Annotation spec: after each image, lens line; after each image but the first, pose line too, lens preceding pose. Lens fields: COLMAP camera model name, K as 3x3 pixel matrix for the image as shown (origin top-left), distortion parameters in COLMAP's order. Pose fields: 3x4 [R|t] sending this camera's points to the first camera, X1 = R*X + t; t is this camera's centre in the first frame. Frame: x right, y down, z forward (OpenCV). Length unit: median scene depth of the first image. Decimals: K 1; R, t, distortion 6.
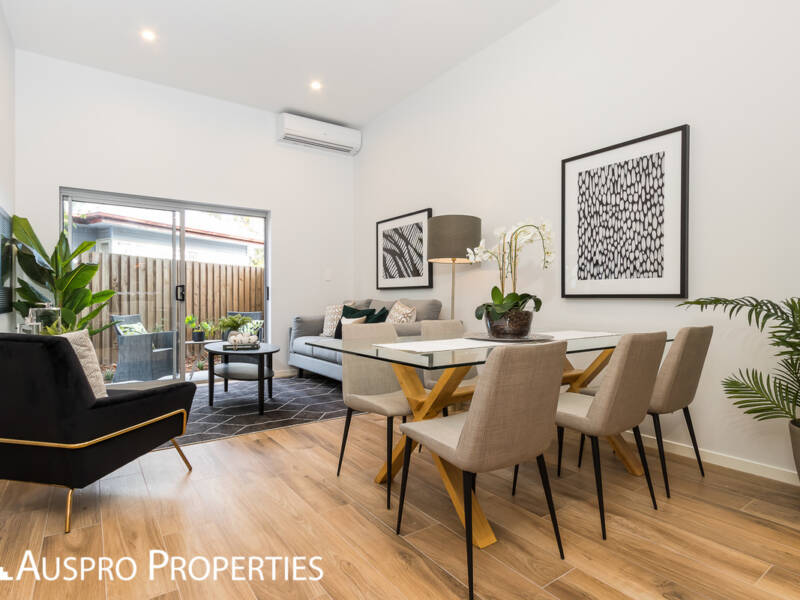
lens RADIAL K [[444.6, 0, 398.2], [0, 444.6, 299.7], [0, 0, 1]] dist [-0.000406, -0.000081]
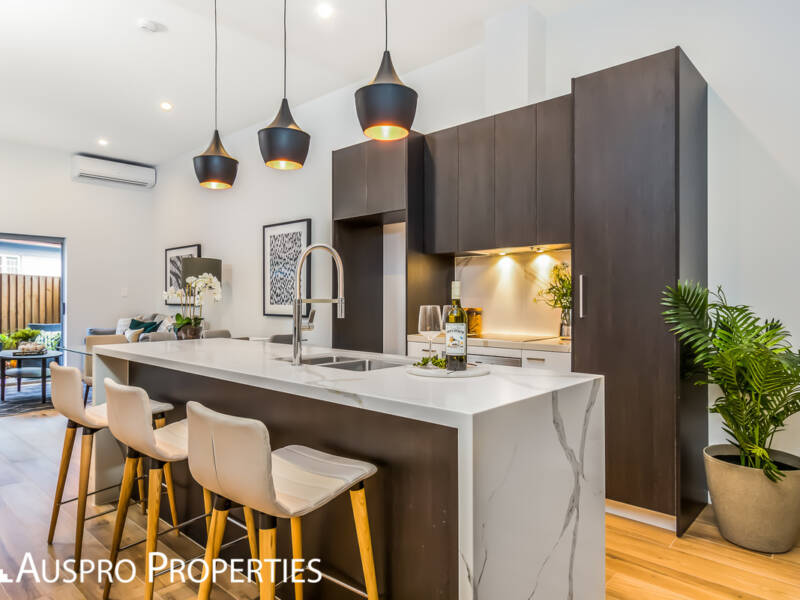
lens RADIAL K [[511.4, 0, 401.2], [0, 511.4, 300.4], [0, 0, 1]] dist [0.003971, -0.000115]
pose [[0.975023, -0.000183, 0.222105, 0.360441], [0.000399, 0.999999, -0.000925, -0.045118], [-0.222105, 0.000991, 0.975022, -0.671230]]
